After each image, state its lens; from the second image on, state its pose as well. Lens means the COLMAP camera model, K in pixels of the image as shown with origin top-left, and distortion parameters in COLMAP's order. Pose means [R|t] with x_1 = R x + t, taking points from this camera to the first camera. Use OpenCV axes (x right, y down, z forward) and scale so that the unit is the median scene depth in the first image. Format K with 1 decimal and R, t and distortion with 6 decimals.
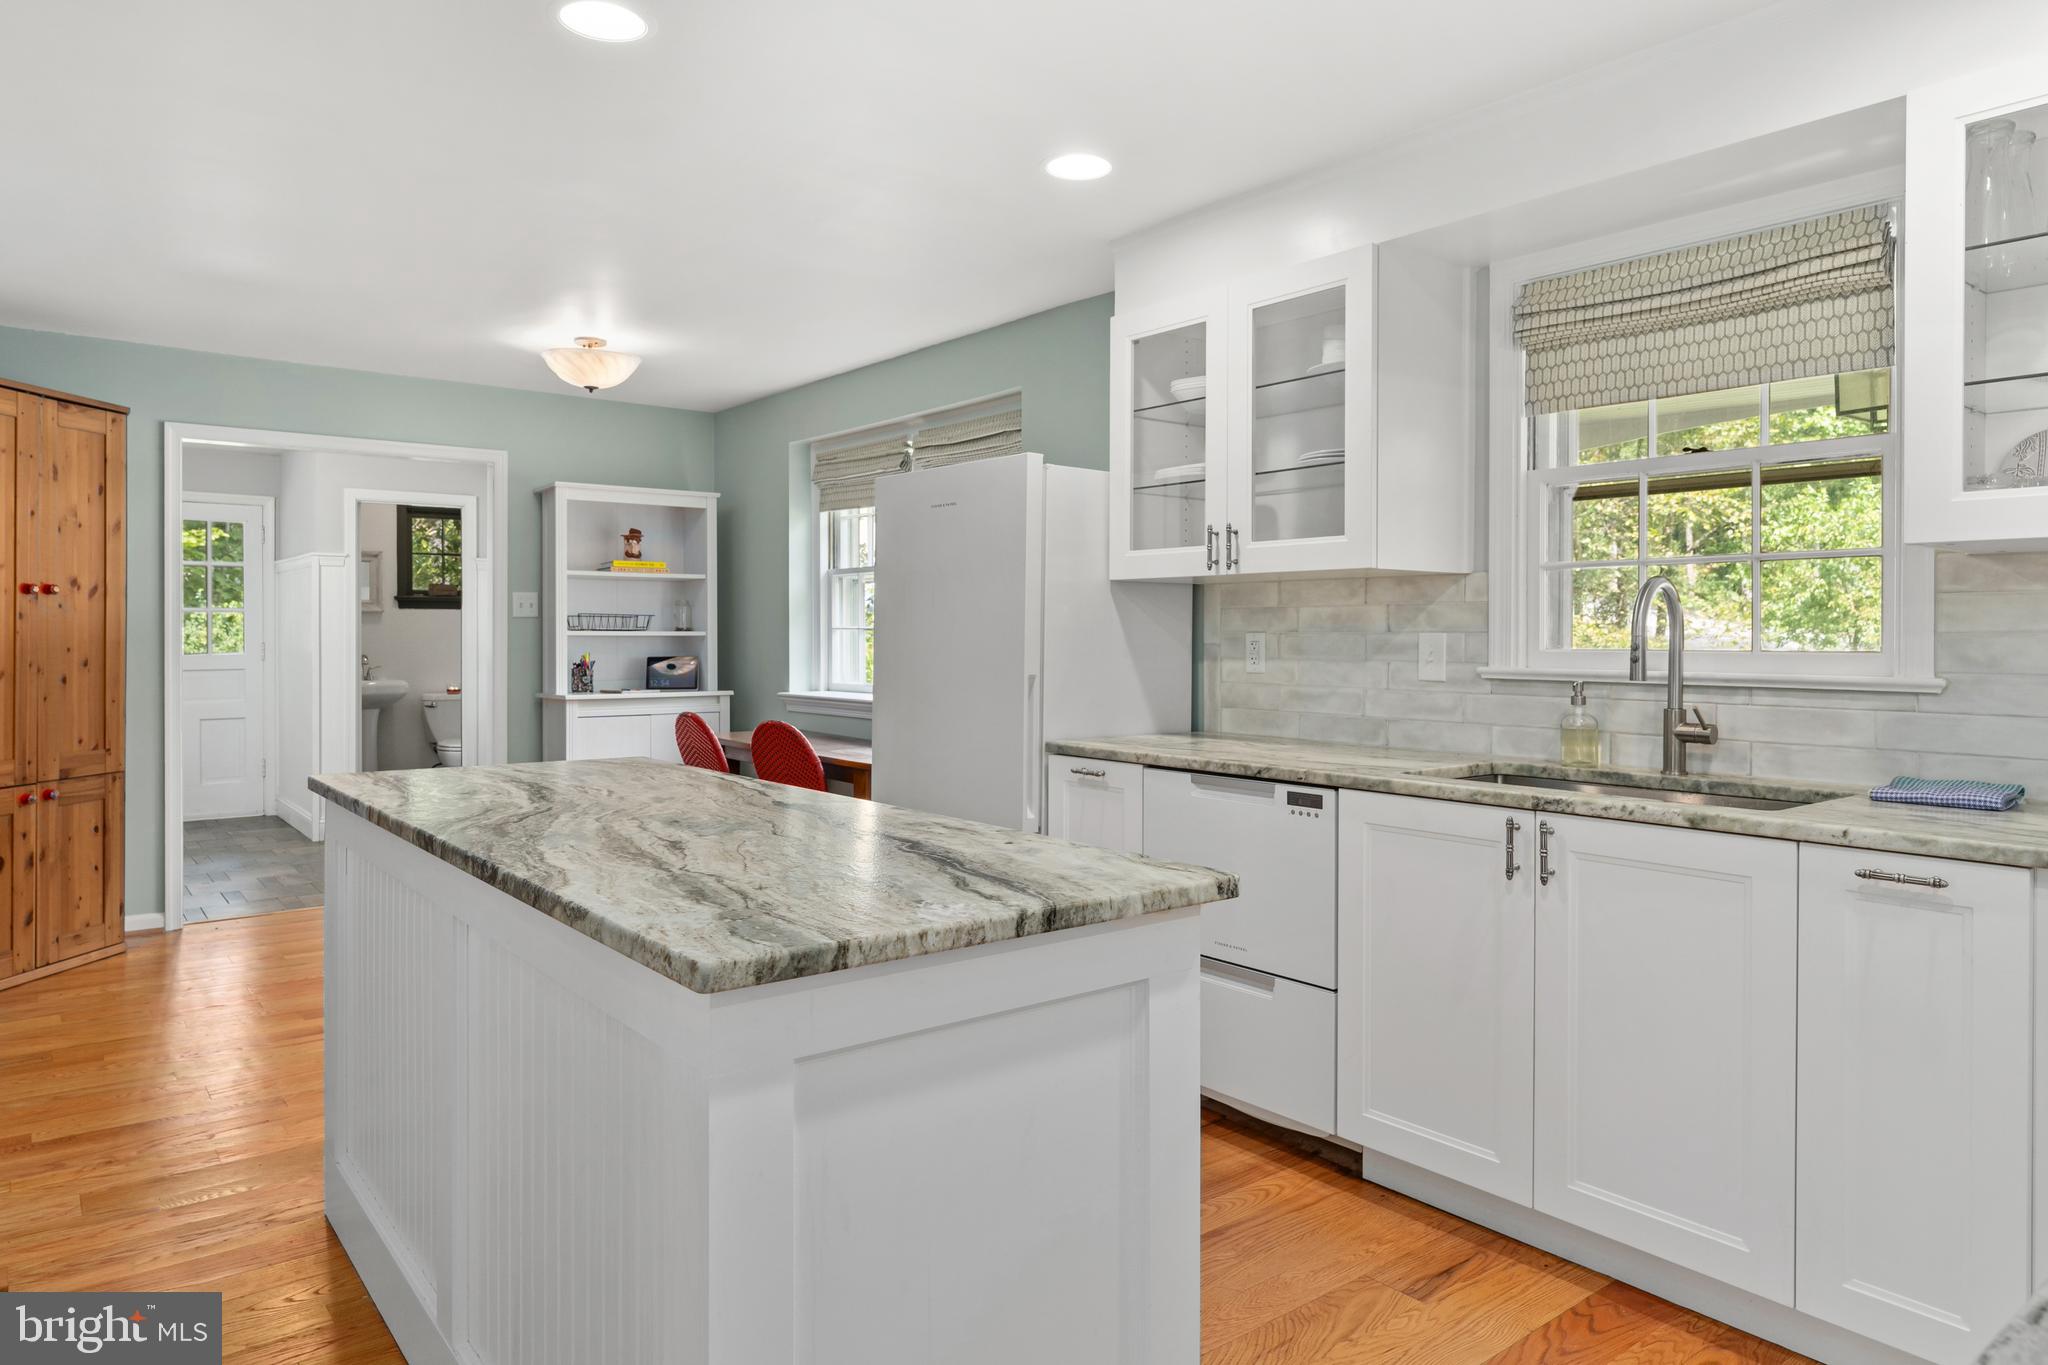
lens RADIAL K [[1271.8, 0, 1014.4], [0, 1271.8, 643.5], [0, 0, 1]] dist [0.003499, 0.004392]
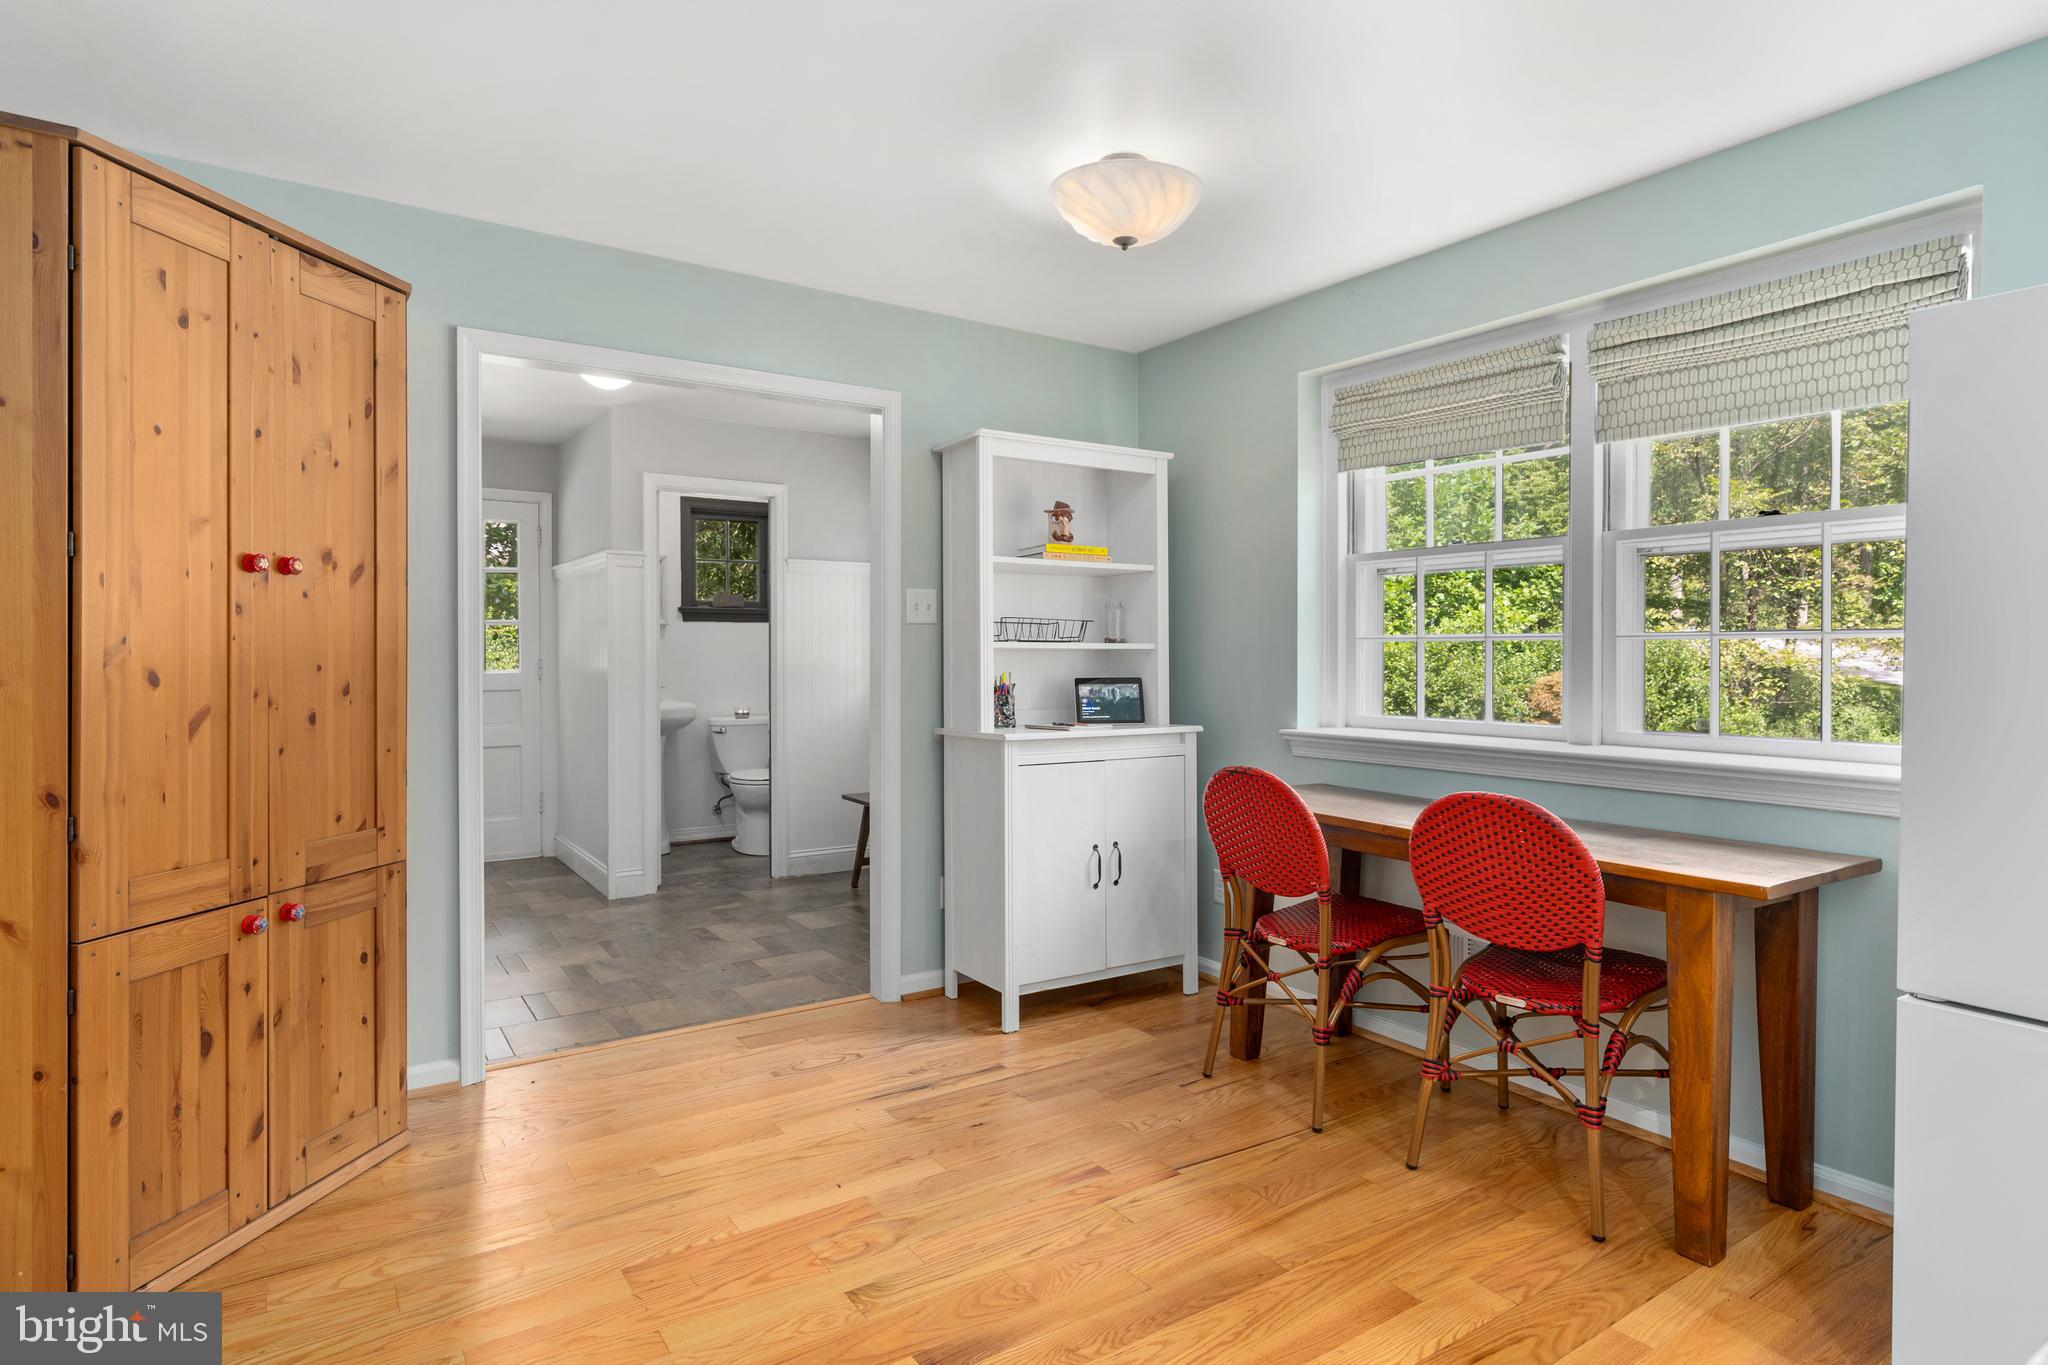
lens RADIAL K [[1093.8, 0, 1030.5], [0, 1093.8, 671.1], [0, 0, 1]] dist [-0.002395, 0.001957]
pose [[0.997327, 0.001017, -0.073063, -0.340502], [-0.000431, 0.999968, 0.008041, 0.001843], [0.073069, -0.007988, 0.997295, 0.471072]]
